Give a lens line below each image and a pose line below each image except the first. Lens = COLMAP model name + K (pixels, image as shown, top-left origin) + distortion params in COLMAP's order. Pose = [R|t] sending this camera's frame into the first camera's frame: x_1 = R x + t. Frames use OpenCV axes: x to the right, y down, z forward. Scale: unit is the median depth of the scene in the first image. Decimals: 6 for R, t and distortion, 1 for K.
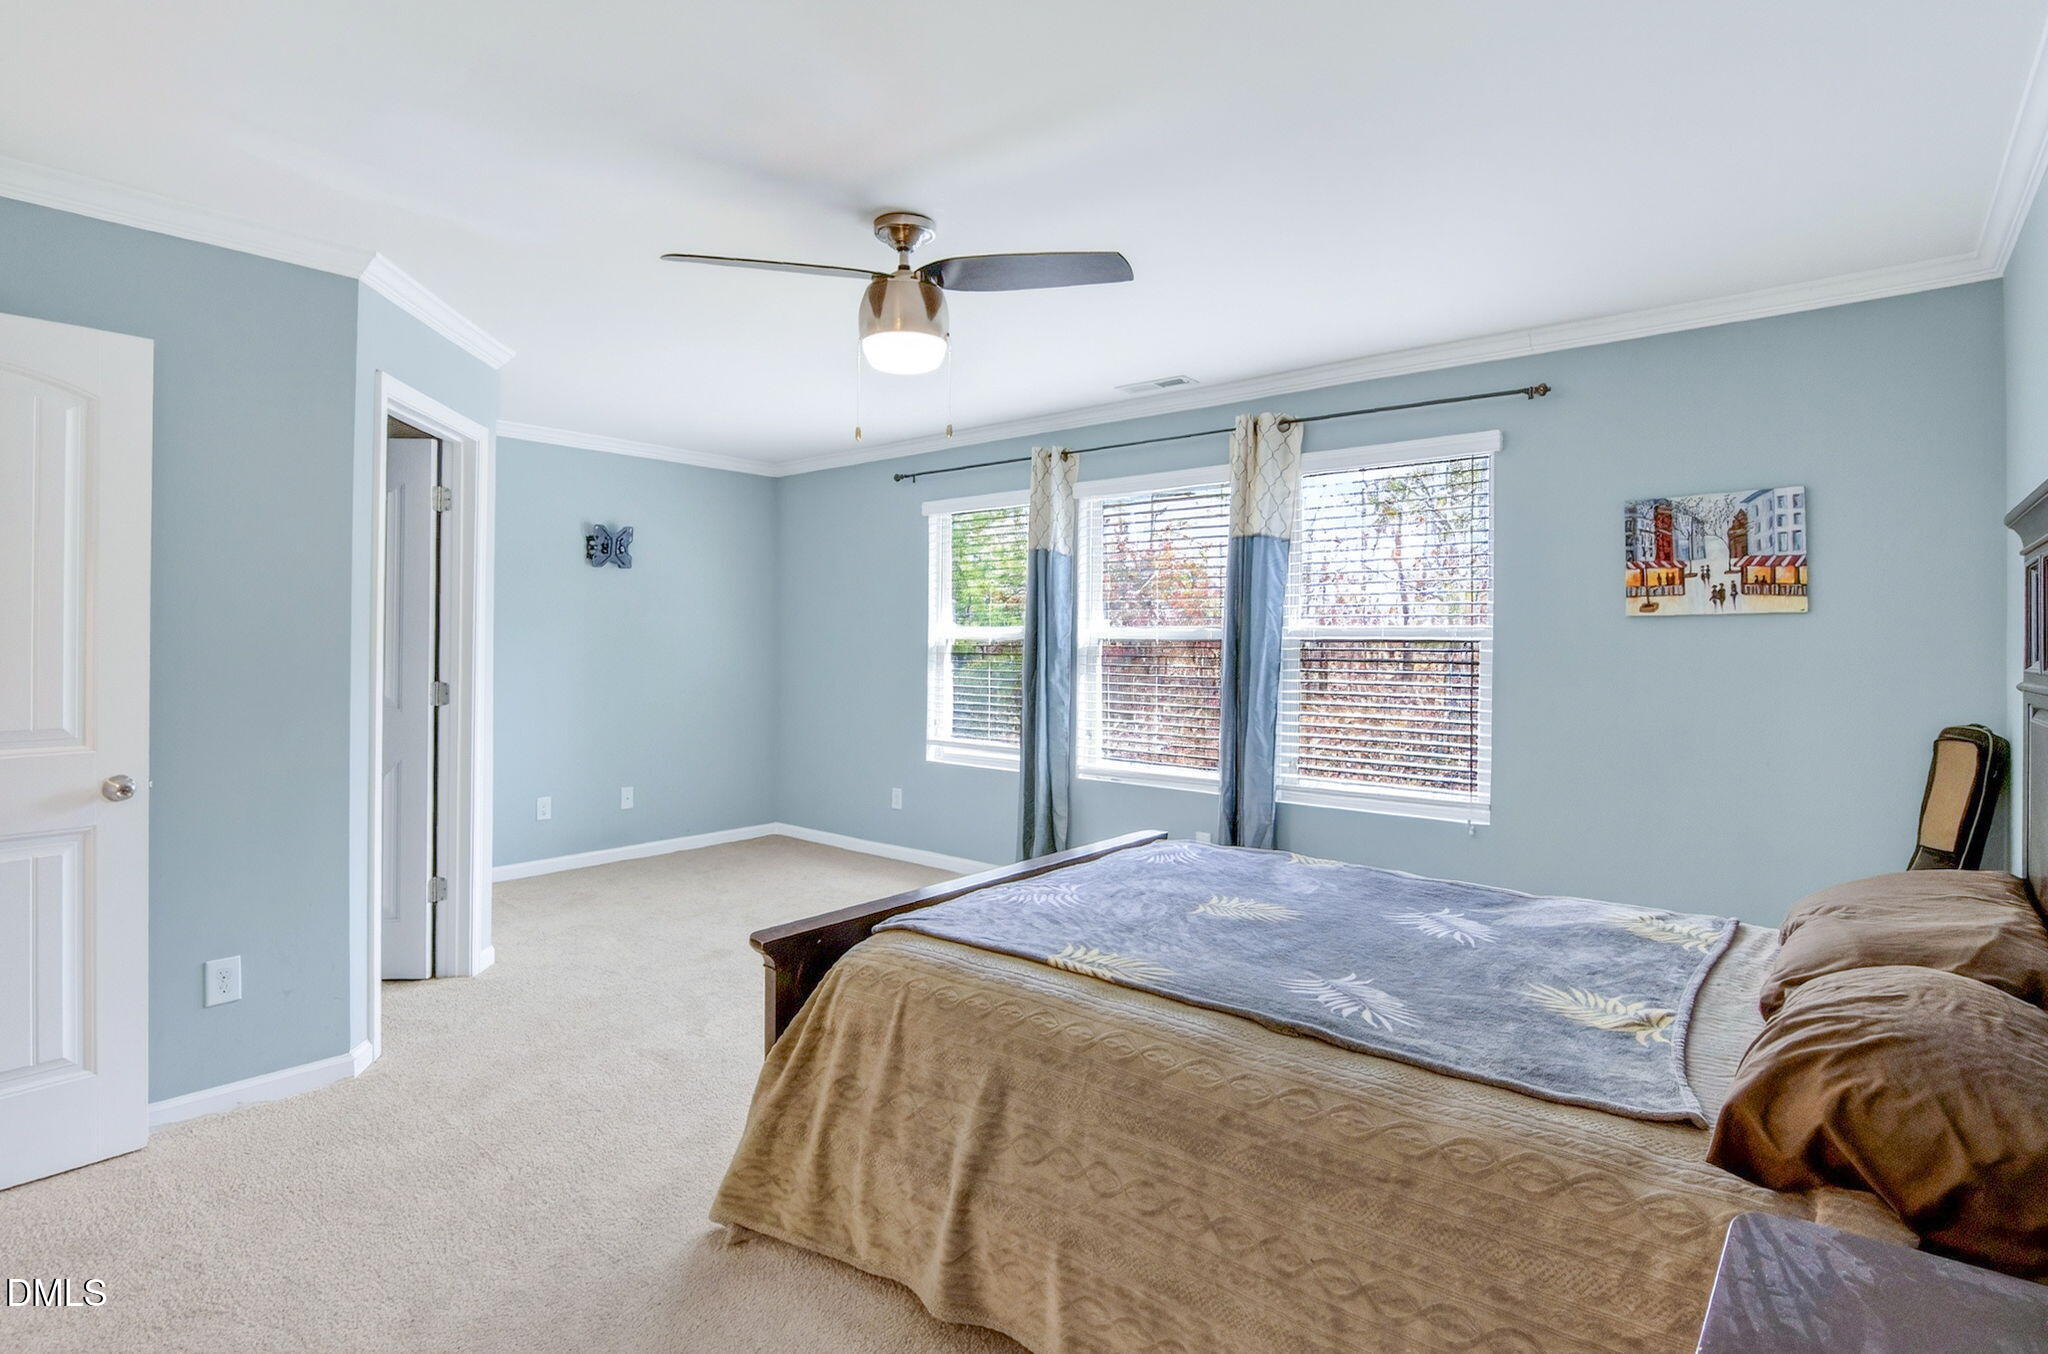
lens RADIAL K [[1001.7, 0, 1010.6], [0, 1001.7, 637.5], [0, 0, 1]] dist [-0.021106, -0.001407]
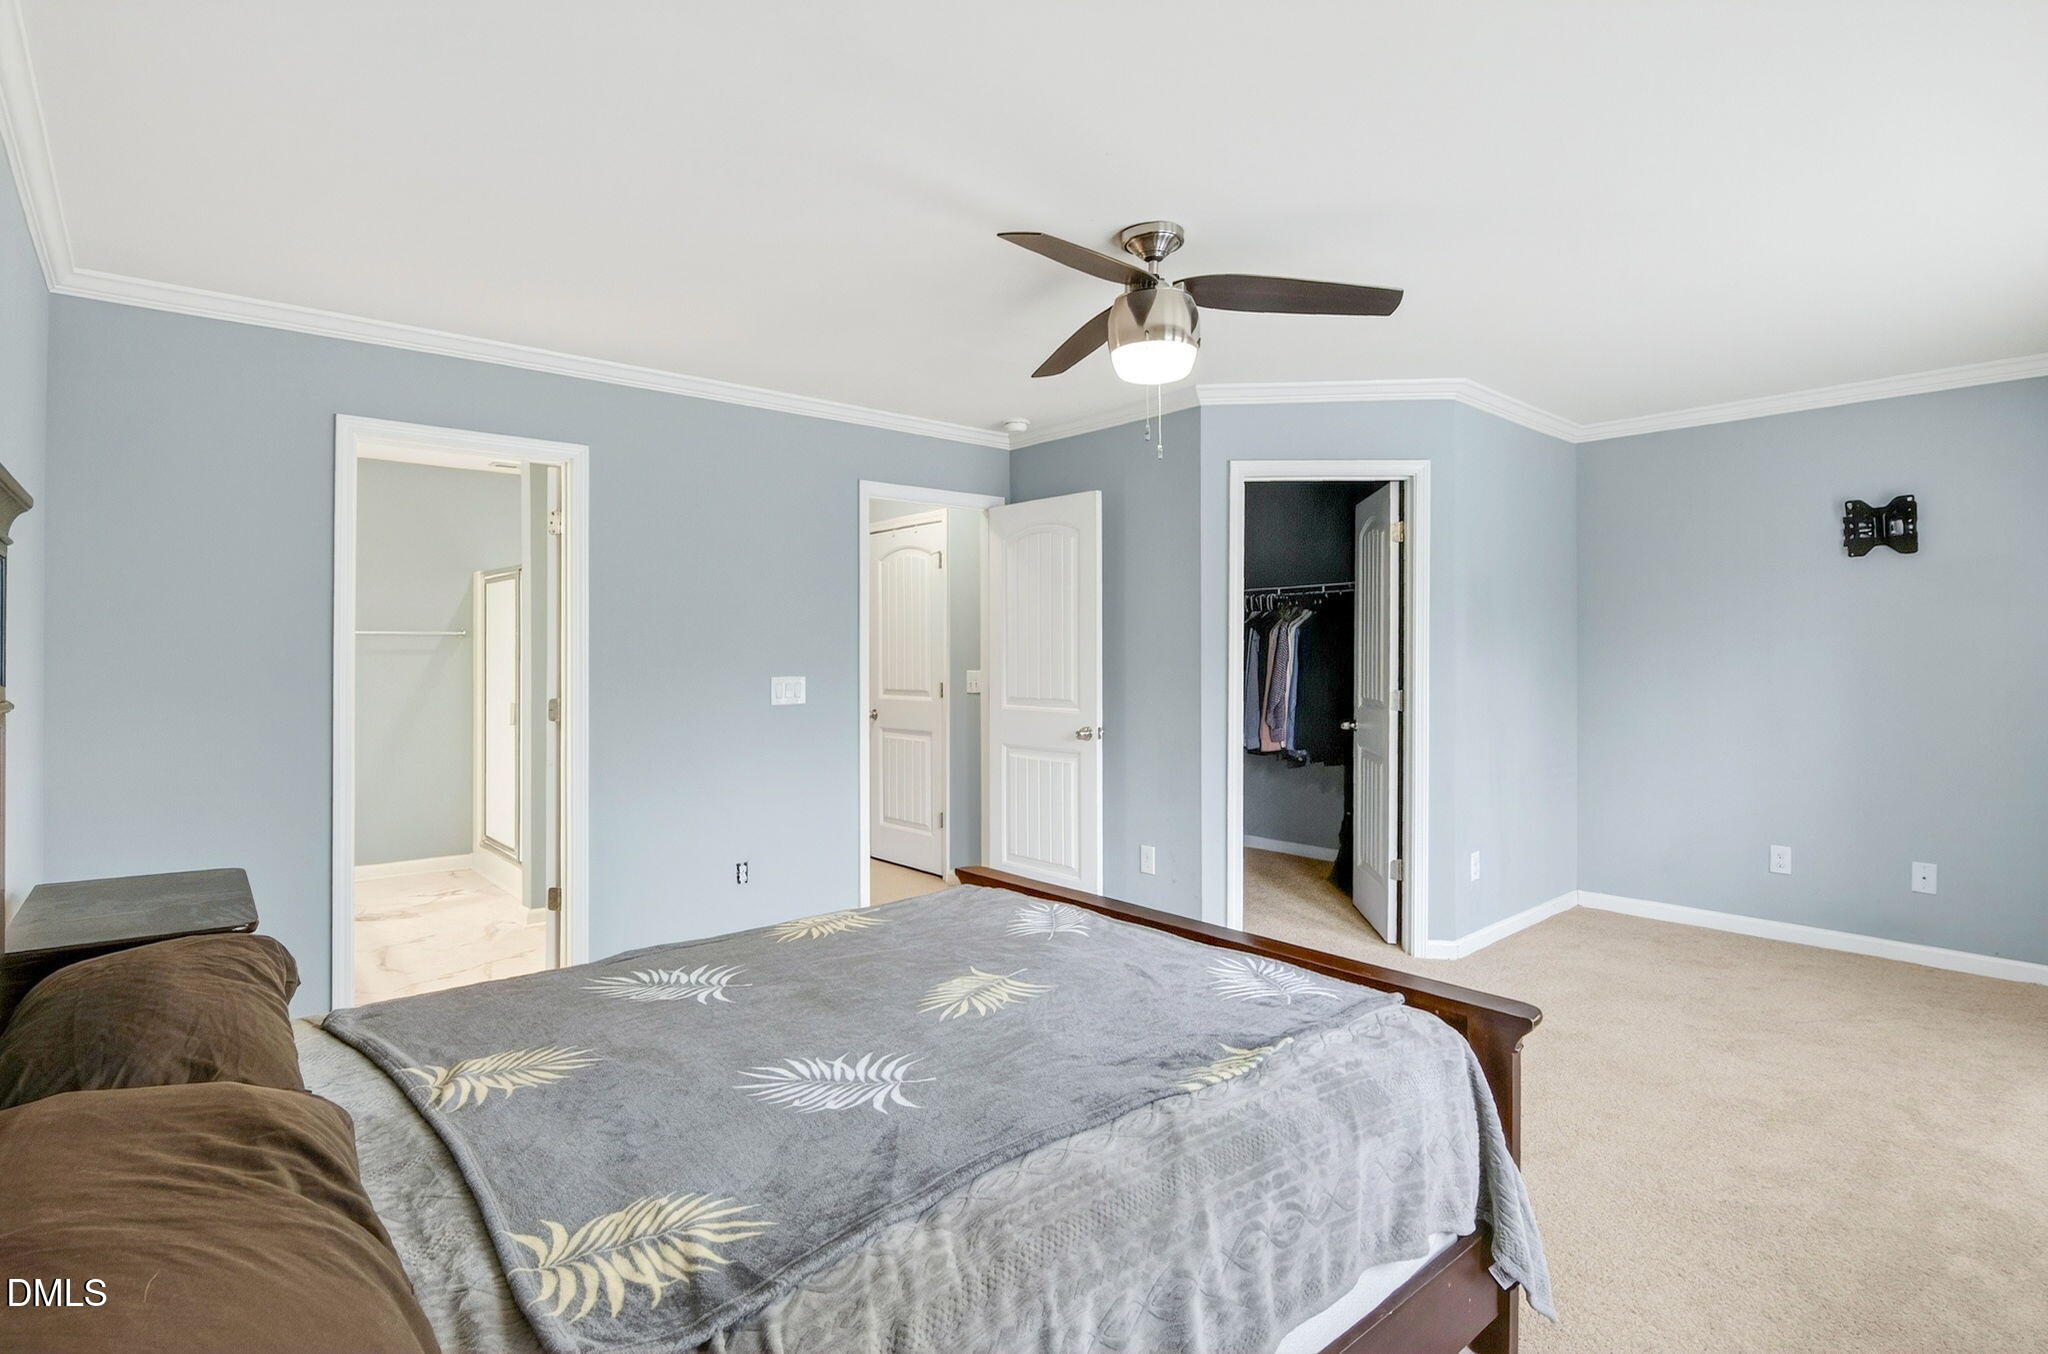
lens RADIAL K [[979.2, 0, 989.5], [0, 979.2, 685.7], [0, 0, 1]] dist [-0.019265, -0.001171]
pose [[-0.158888, 0.030584, -0.986823, 0.411626], [0.003067, 0.999531, 0.030484, 0.001416], [0.987292, 0.001817, -0.158907, 0.469290]]
